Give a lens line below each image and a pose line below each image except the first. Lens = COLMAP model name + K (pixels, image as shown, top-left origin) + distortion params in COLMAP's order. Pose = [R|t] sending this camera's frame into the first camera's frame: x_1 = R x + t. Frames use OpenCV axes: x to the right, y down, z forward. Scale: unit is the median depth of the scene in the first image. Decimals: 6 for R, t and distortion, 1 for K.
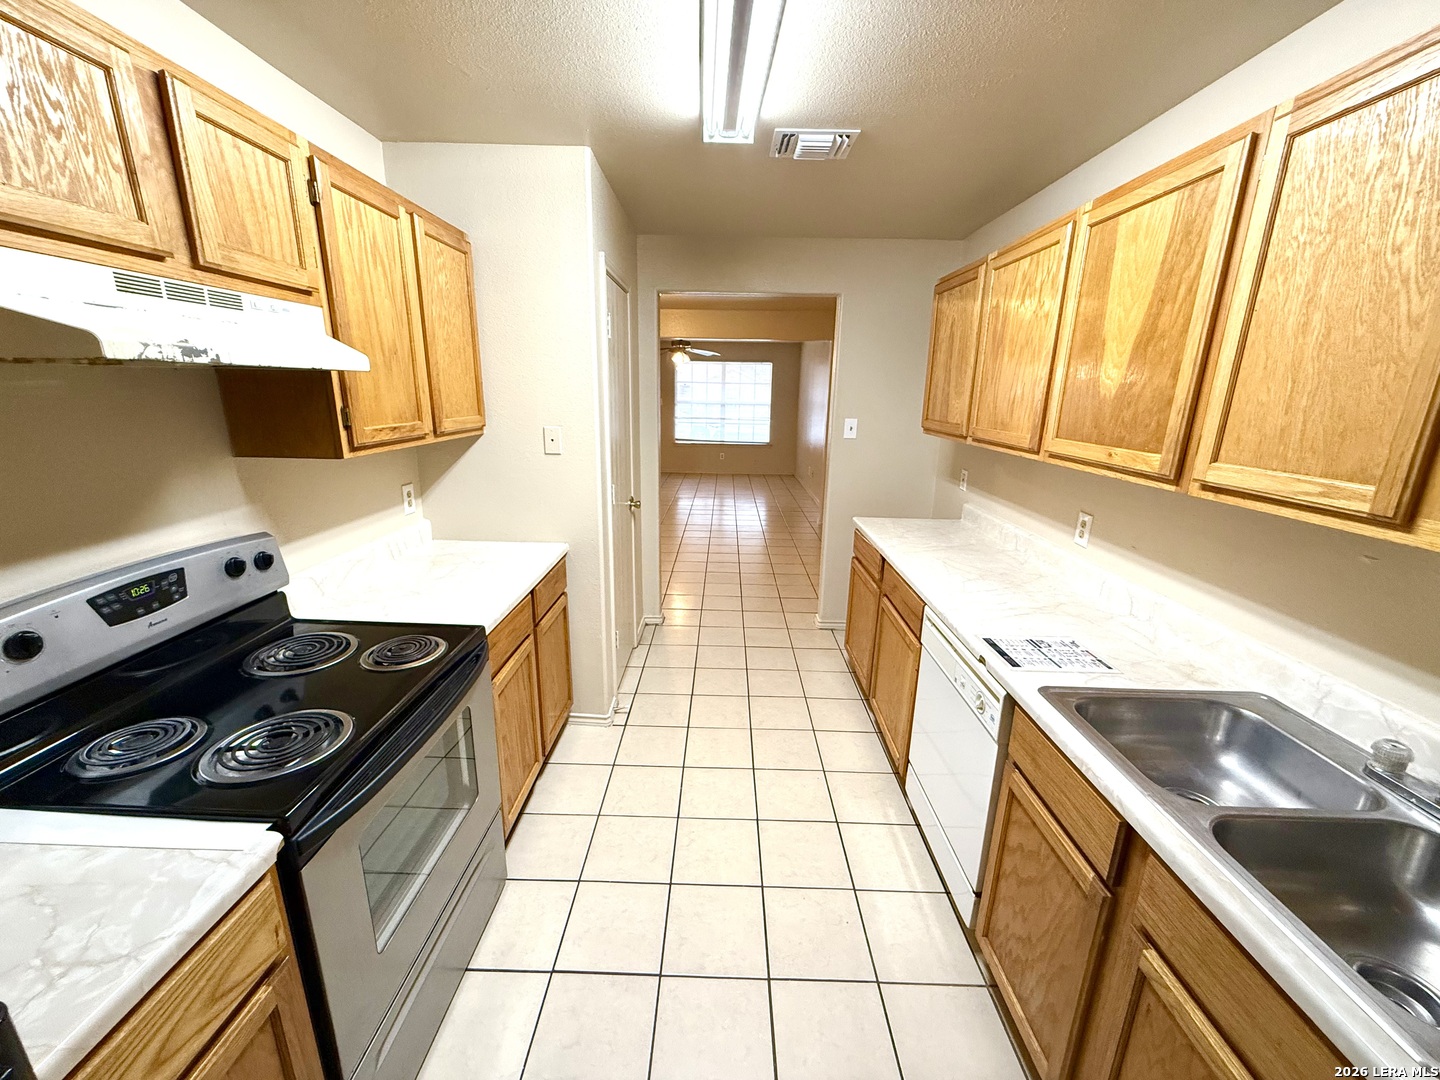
lens RADIAL K [[575.6, 0, 713.0], [0, 575.6, 540.8], [0, 0, 1]] dist [0.002762, -0.000596]
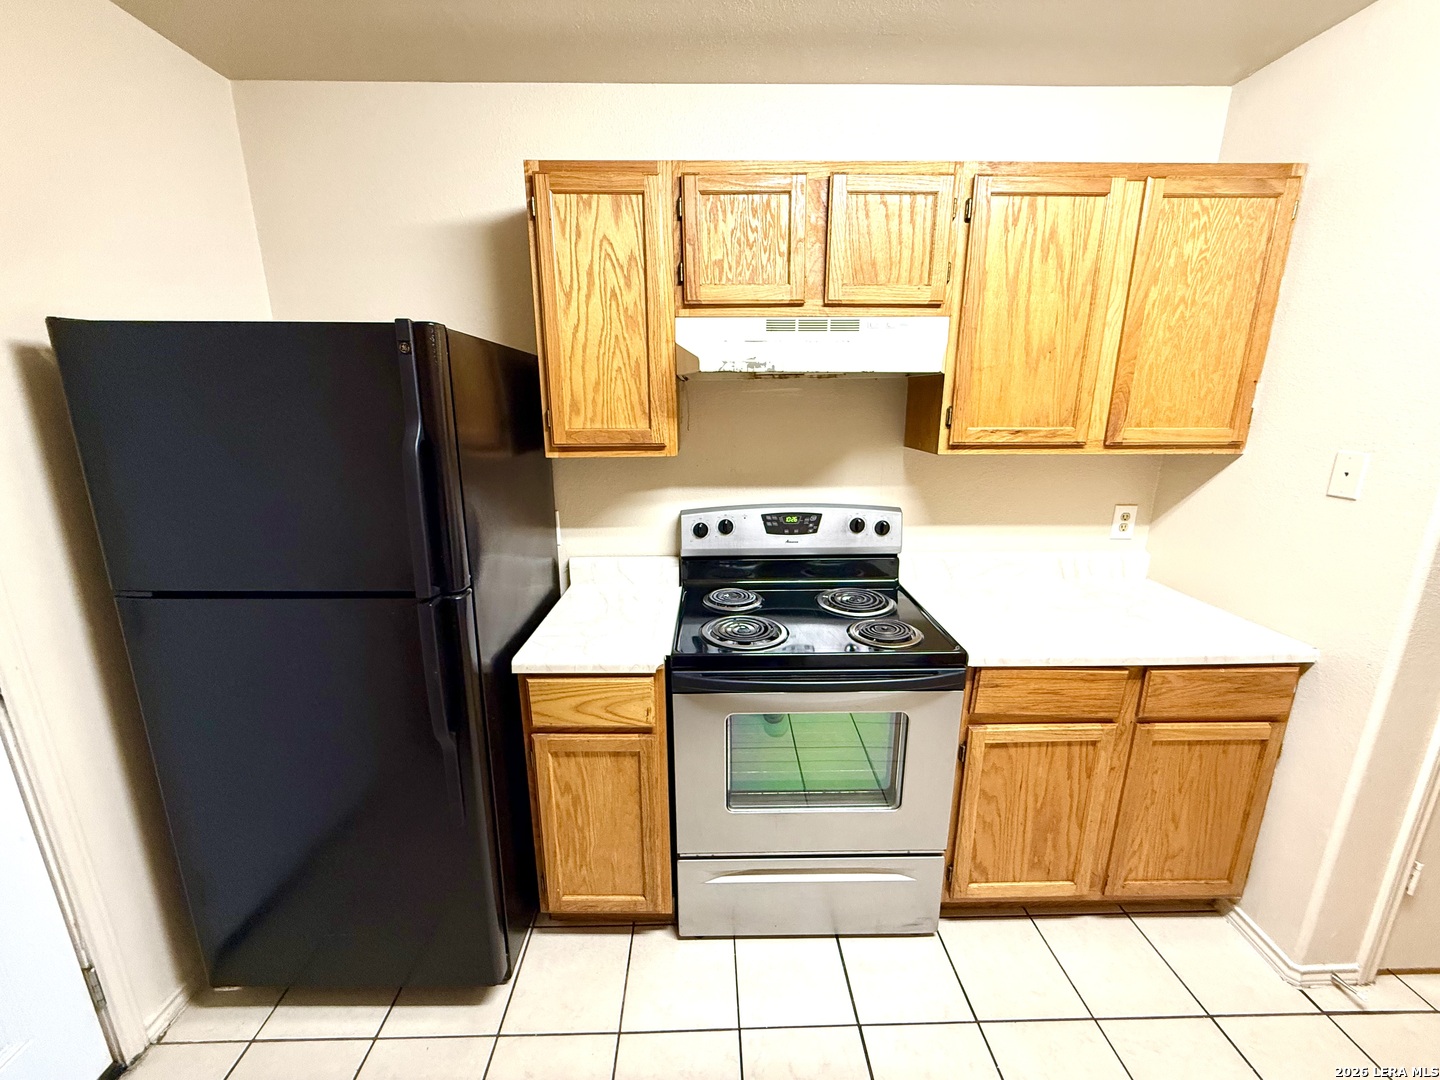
lens RADIAL K [[575.6, 0, 719.0], [0, 575.6, 540.0], [0, 0, 1]] dist [0.002762, -0.000596]
pose [[0.040157, 0.224165, -0.973723, 0.573550], [-0.256045, 0.944279, 0.206827, -0.141696], [0.965830, 0.241011, 0.095316, 0.696340]]
